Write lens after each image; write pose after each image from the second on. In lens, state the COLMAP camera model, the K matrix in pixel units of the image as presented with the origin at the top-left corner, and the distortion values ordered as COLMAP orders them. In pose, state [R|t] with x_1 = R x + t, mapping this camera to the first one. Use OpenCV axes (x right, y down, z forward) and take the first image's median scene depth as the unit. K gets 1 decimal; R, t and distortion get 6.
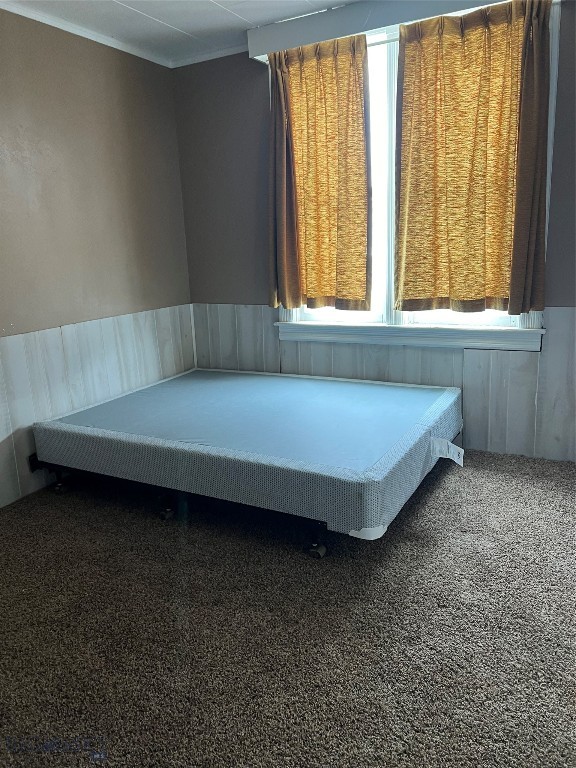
lens RADIAL K [[562.3, 0, 288.0], [0, 562.3, 384.0], [0, 0, 1]] dist [0.001187, 0.002826]
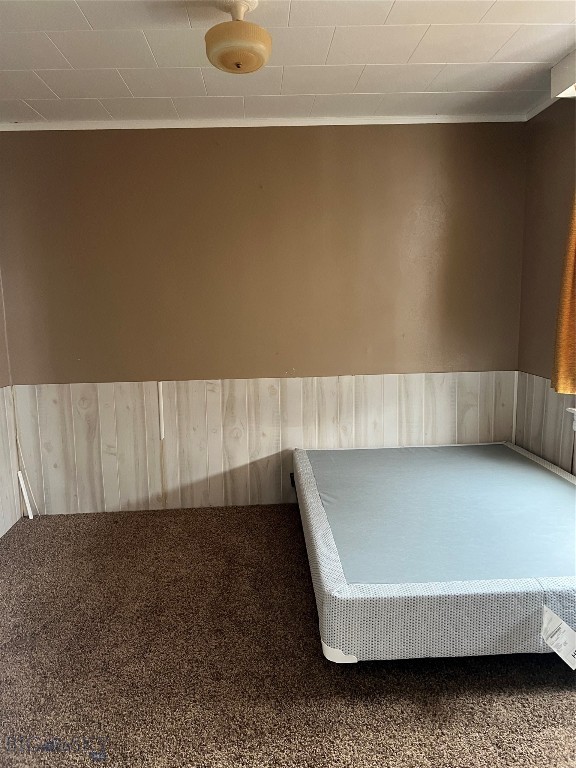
lens RADIAL K [[562.3, 0, 288.0], [0, 562.3, 384.0], [0, 0, 1]] dist [0.001187, 0.002826]
pose [[0.485041, 0.145484, -0.862305, 0.493018], [-0.205071, 0.977491, 0.049567, -0.106295], [0.850107, 0.152791, 0.503958, 0.273831]]
